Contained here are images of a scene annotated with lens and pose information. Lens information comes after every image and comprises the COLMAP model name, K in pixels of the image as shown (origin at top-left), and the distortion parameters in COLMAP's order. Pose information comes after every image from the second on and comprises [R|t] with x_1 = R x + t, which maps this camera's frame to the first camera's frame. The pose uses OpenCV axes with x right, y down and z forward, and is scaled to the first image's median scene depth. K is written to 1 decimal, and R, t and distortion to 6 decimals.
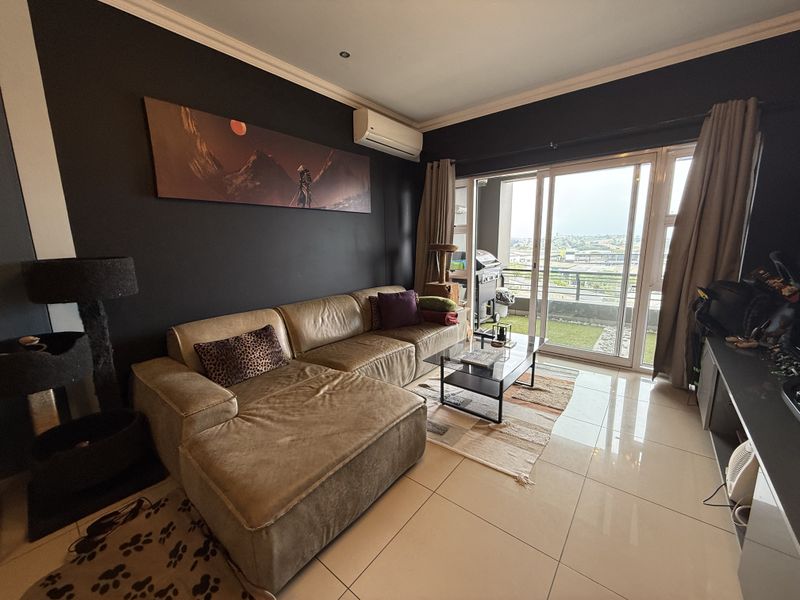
lens RADIAL K [[317.4, 0, 398.8], [0, 317.4, 299.3], [0, 0, 1]] dist [-0.000458, 0.000050]
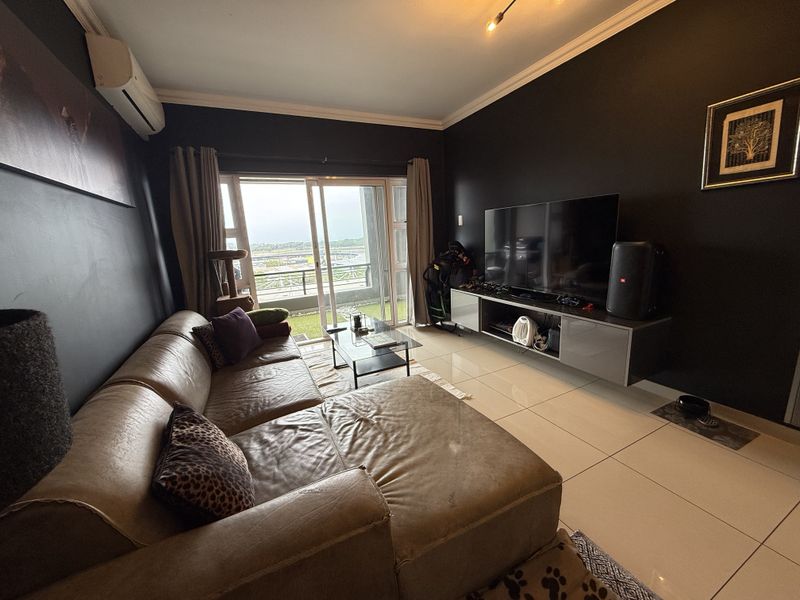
lens RADIAL K [[317.4, 0, 398.8], [0, 317.4, 299.3], [0, 0, 1]] dist [-0.000458, 0.000050]
pose [[0.426450, -0.189460, 0.884446, -0.534099], [0.210823, 0.971705, 0.106501, -0.052557], [-0.879599, 0.141044, 0.454326, 0.300369]]
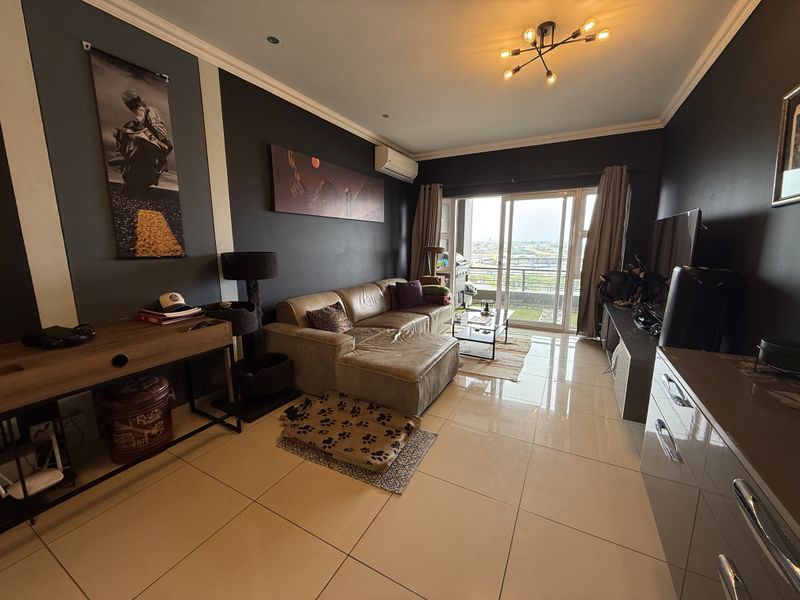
lens RADIAL K [[317.4, 0, 398.8], [0, 317.4, 299.3], [0, 0, 1]] dist [-0.000458, 0.000050]
pose [[0.983809, -0.014373, 0.178641, -0.307453], [0.015869, 0.999850, -0.006952, 0.065757], [-0.178514, 0.009674, 0.983890, -0.348426]]
